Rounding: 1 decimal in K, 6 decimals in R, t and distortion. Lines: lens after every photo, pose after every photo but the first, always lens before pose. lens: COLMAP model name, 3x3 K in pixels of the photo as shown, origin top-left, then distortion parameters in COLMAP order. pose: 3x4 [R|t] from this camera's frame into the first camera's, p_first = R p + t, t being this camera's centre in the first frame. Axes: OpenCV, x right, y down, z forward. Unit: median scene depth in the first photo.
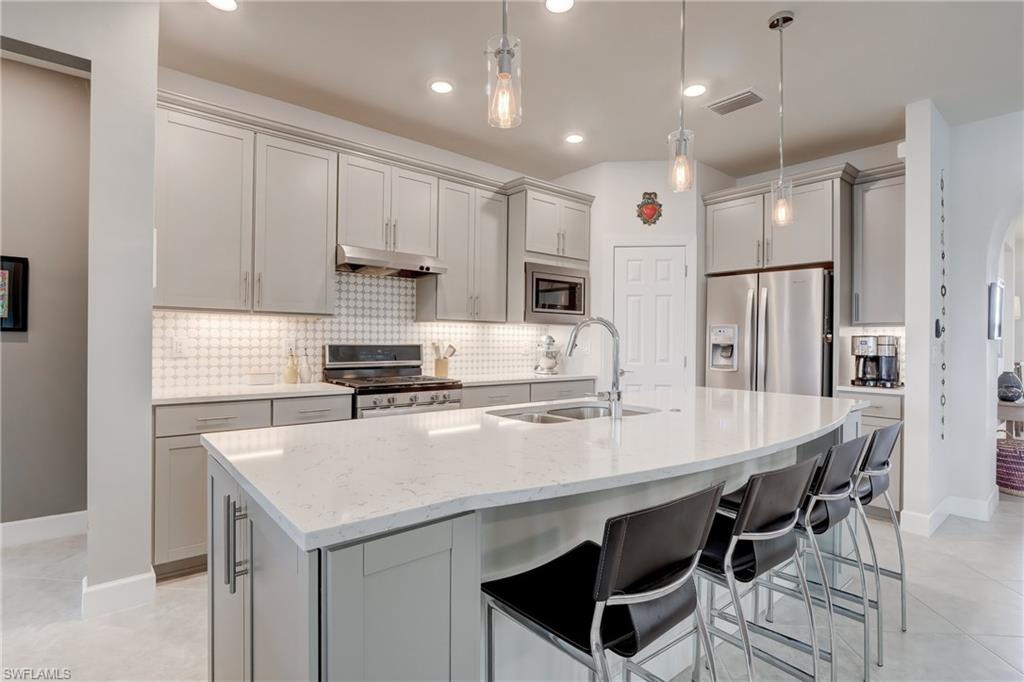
lens RADIAL K [[498.3, 0, 510.8], [0, 498.3, 338.7], [0, 0, 1]] dist [-0.012486, -0.001900]
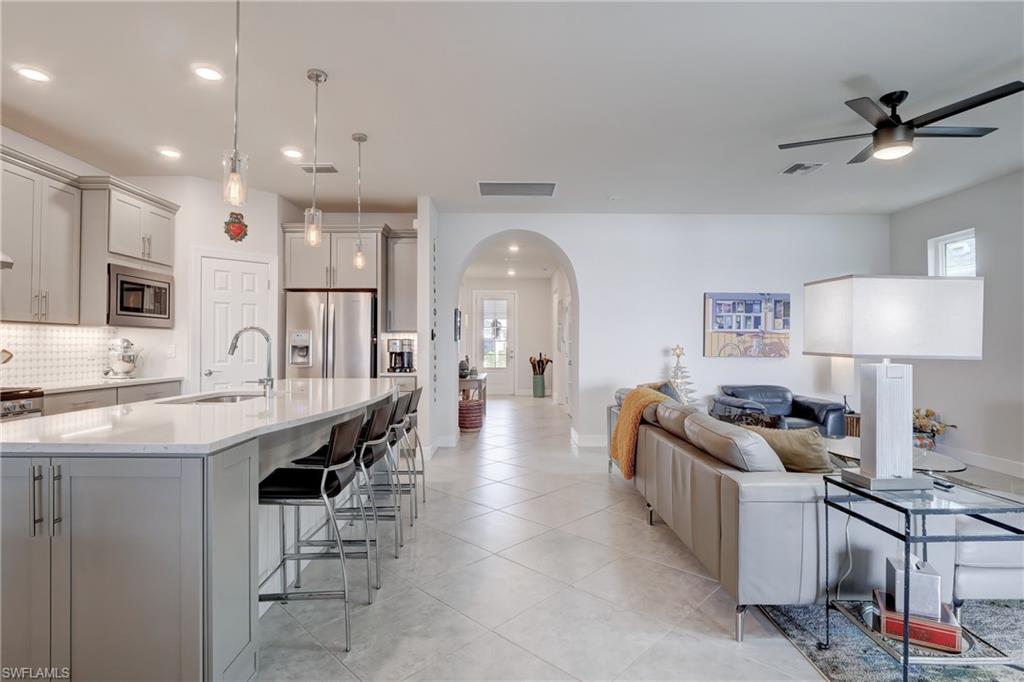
lens RADIAL K [[498.3, 0, 507.8], [0, 498.3, 340.5], [0, 0, 1]] dist [-0.012486, -0.001900]
pose [[0.634063, -0.002594, 0.773277, -0.244485], [0.003696, 0.999993, 0.000323, -0.000729], [-0.773273, 0.002653, 0.634068, -0.234179]]
